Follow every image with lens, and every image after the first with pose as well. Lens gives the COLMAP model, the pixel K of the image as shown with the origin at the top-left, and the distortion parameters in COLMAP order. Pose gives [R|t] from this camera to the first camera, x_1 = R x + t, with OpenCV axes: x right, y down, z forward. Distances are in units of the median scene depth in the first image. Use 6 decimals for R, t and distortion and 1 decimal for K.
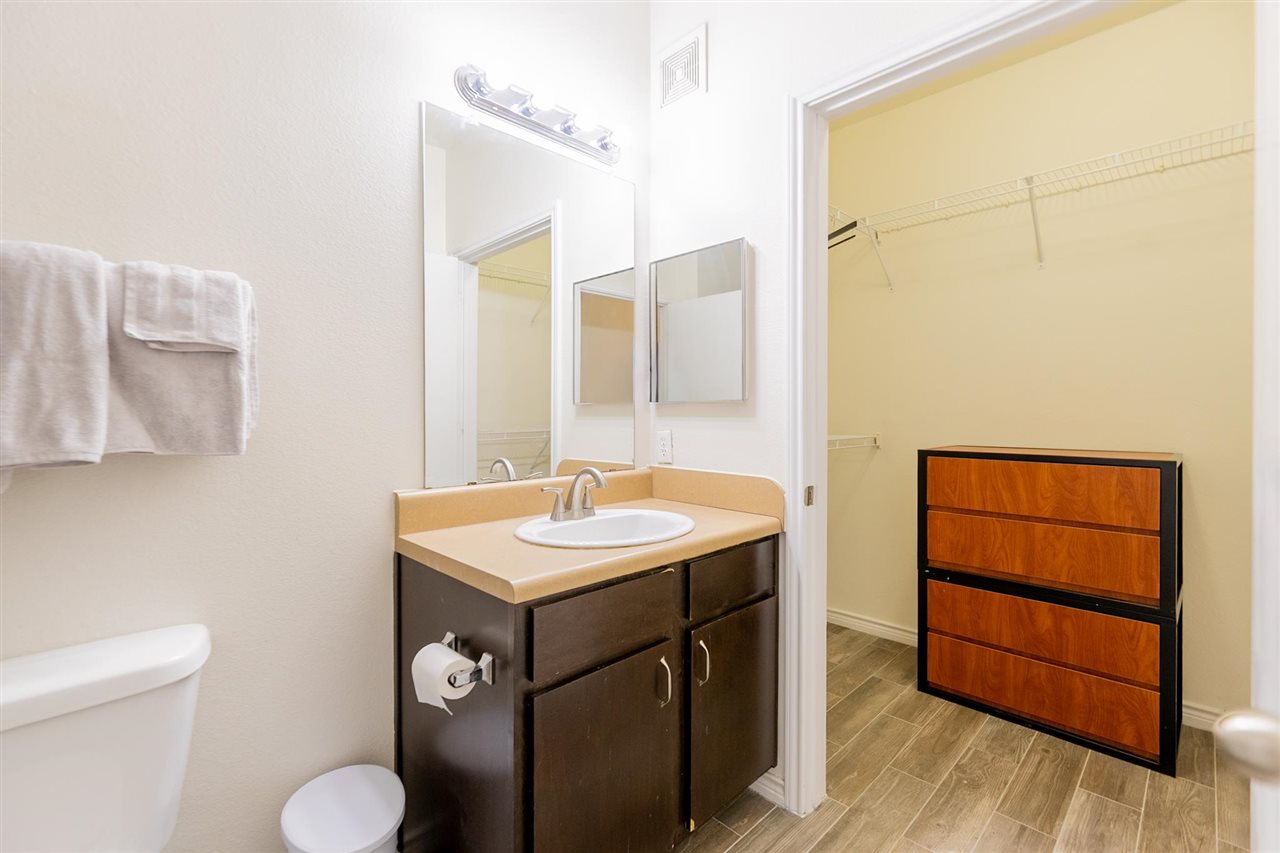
lens RADIAL K [[564.6, 0, 634.7], [0, 564.6, 410.4], [0, 0, 1]] dist [-0.002429, -0.000300]
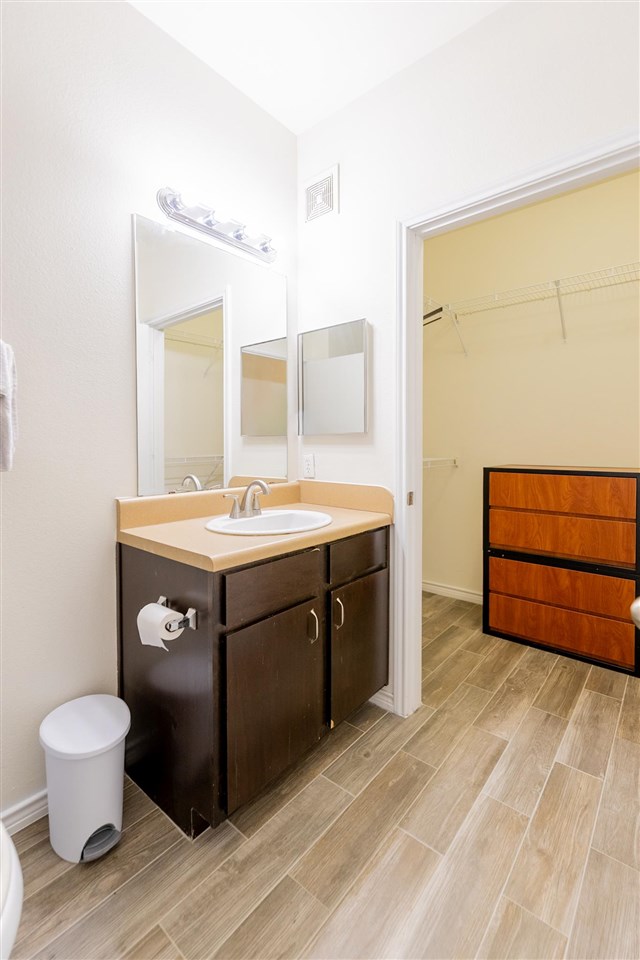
lens RADIAL K [[423.4, 0, 314.8], [0, 423.4, 443.6], [0, 0, 1]] dist [-0.002429, -0.000300]
pose [[0.996552, -0.000533, 0.082973, -0.025302], [0.000066, 0.999984, 0.005633, 0.003775], [-0.082975, -0.005609, 0.996536, -0.062637]]
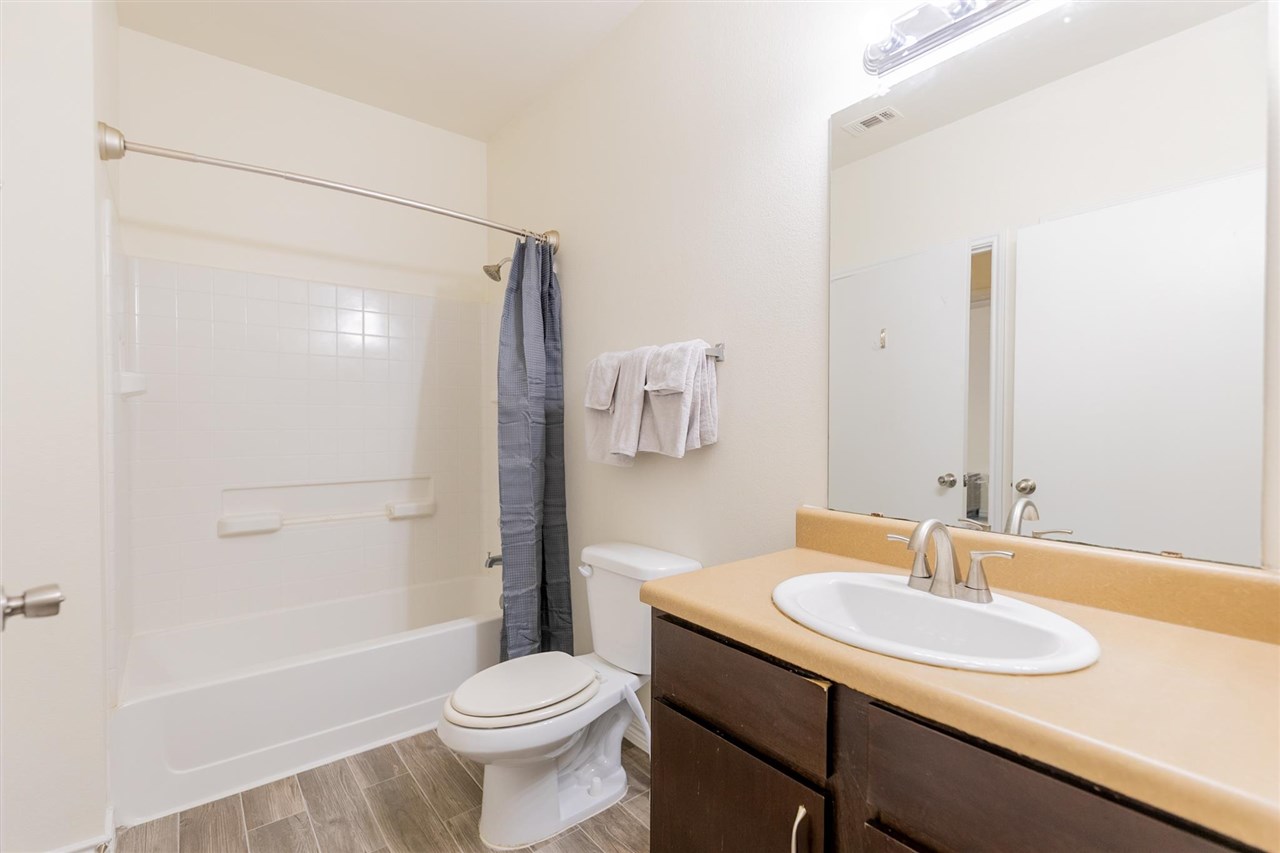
lens RADIAL K [[559.1, 0, 664.9], [0, 559.1, 432.0], [0, 0, 1]] dist [-0.000150, -0.000095]
pose [[-0.058185, 0.008450, -0.998270, 0.571552], [-0.004765, 0.999950, 0.008742, -0.004297], [0.998294, 0.005265, -0.058142, 0.708936]]
